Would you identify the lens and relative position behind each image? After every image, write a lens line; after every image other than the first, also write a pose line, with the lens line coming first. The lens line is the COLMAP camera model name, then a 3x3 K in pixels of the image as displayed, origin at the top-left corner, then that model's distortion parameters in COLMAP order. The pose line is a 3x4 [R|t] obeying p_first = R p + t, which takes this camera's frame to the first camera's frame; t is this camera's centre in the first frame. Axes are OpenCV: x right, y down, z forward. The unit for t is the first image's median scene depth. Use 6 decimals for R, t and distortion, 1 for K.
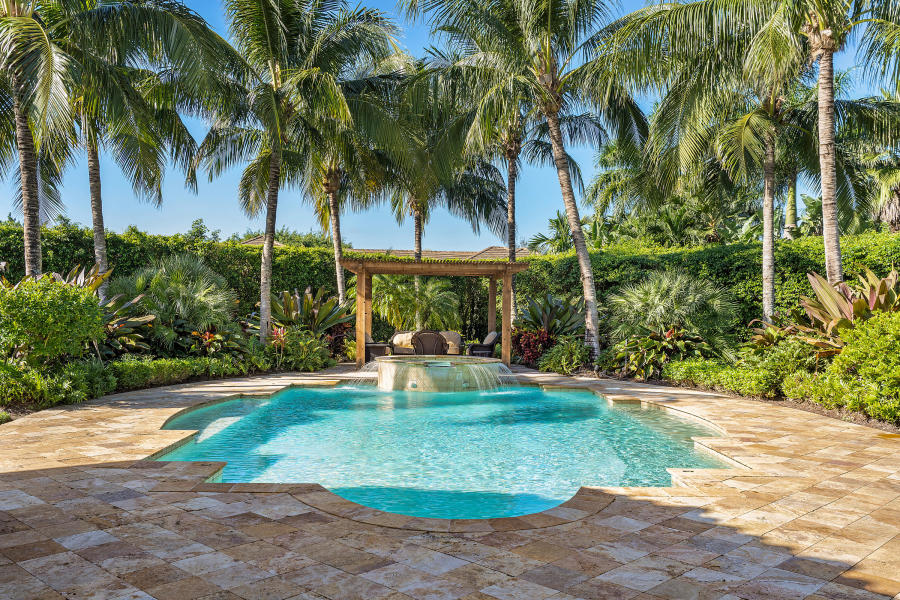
lens RADIAL K [[781.4, 0, 450.4], [0, 781.4, 302.0], [0, 0, 1]] dist [-0.008278, -0.001915]
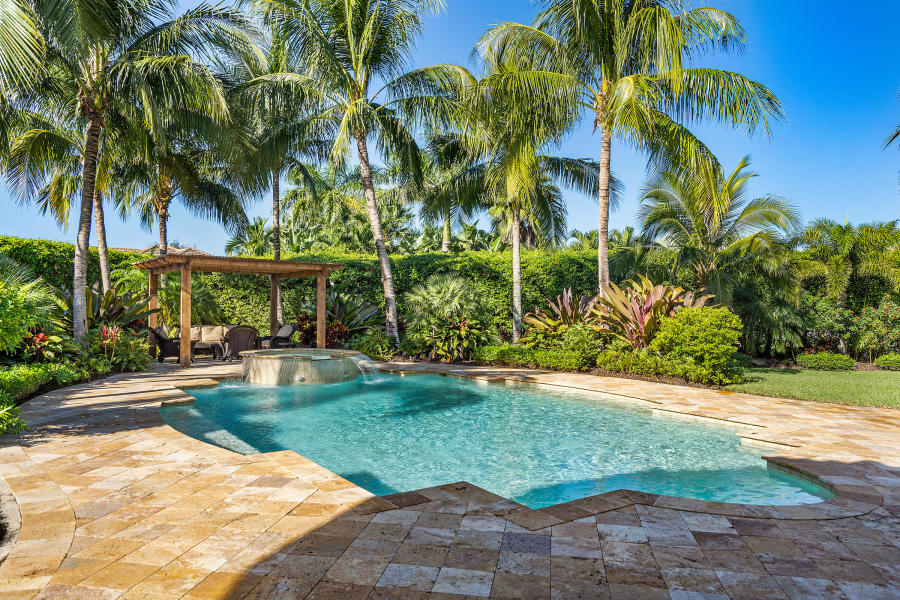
lens RADIAL K [[618.5, 0, 450.3], [0, 618.5, 301.7], [0, 0, 1]] dist [0.007694, -0.000273]
pose [[0.838551, 0.000186, 0.544822, -0.273443], [-0.005412, 0.999953, 0.007988, -0.004083], [-0.544796, -0.009647, 0.838513, 0.159650]]
